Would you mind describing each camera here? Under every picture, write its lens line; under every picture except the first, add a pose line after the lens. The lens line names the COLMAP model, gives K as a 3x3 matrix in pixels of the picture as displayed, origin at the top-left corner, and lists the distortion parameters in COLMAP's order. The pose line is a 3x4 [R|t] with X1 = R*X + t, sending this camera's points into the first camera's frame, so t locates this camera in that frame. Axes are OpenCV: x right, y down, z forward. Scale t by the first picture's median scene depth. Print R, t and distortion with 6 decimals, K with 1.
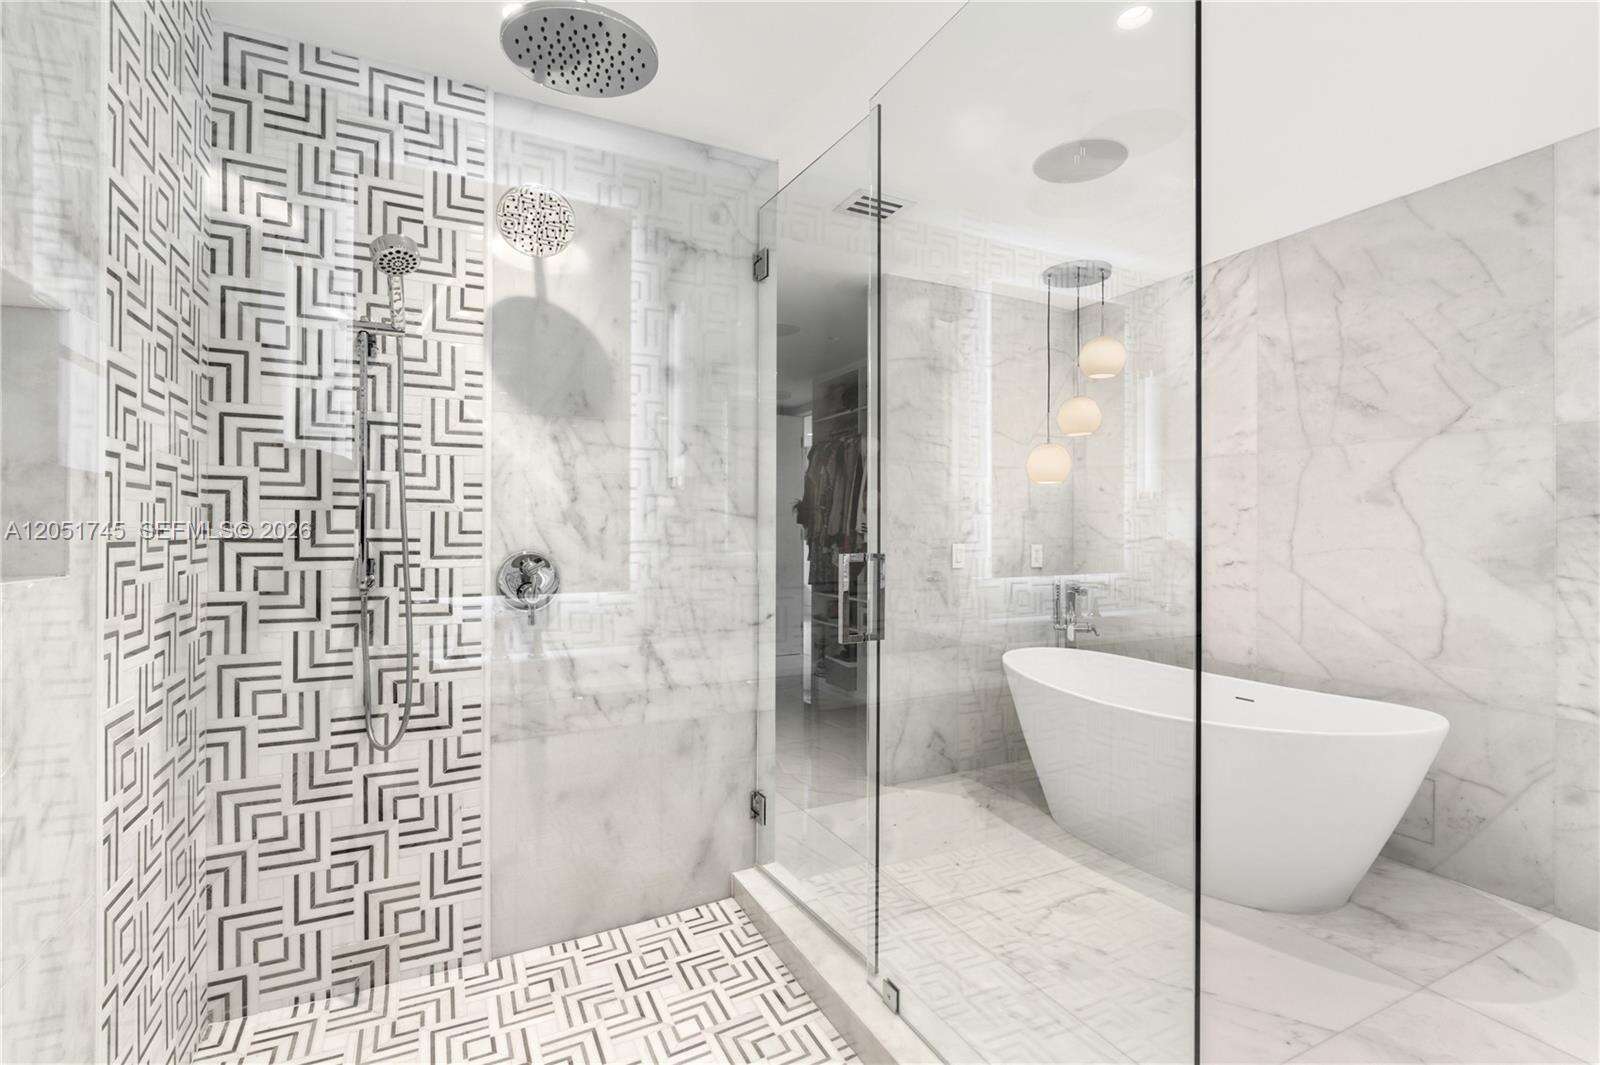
lens RADIAL K [[730.0, 0, 797.0], [0, 730.0, 529.5], [0, 0, 1]] dist [-0.004230, 0.001376]
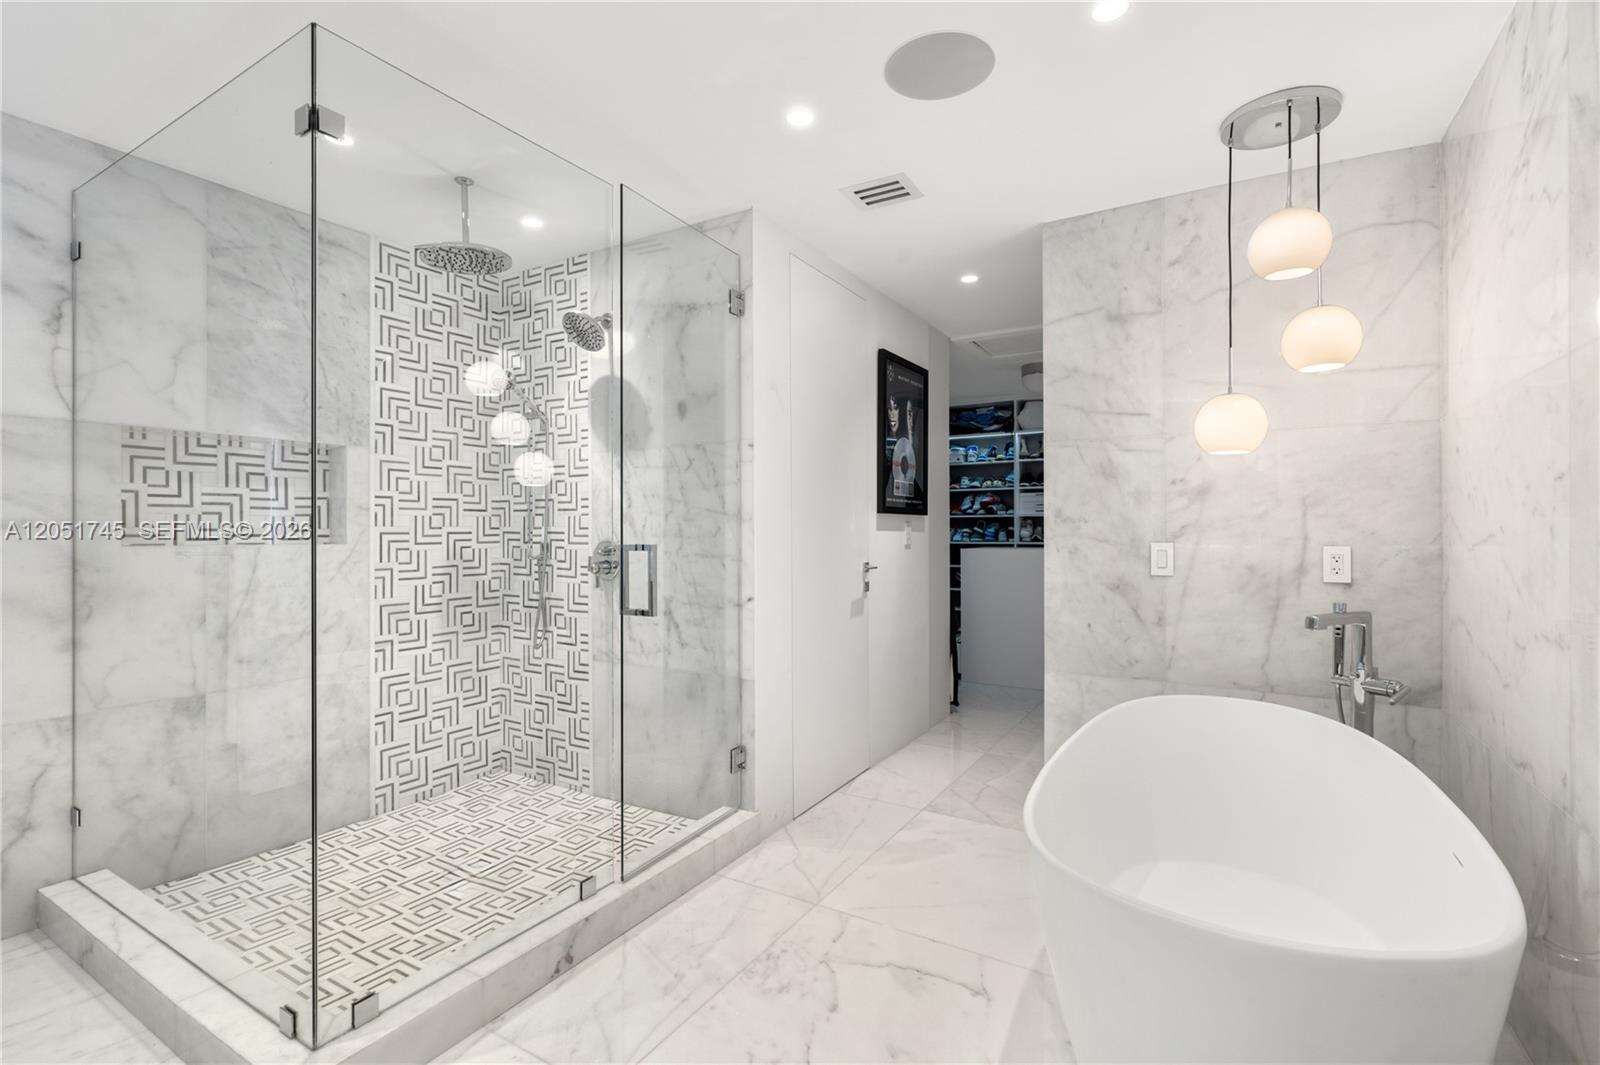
lens RADIAL K [[730.0, 0, 793.6], [0, 730.0, 528.8], [0, 0, 1]] dist [-0.004230, 0.001376]
pose [[0.535602, -0.003769, -0.844462, 1.137177], [0.003313, 0.999992, -0.002362, 0.009777], [0.844464, -0.001532, 0.535610, 0.500246]]
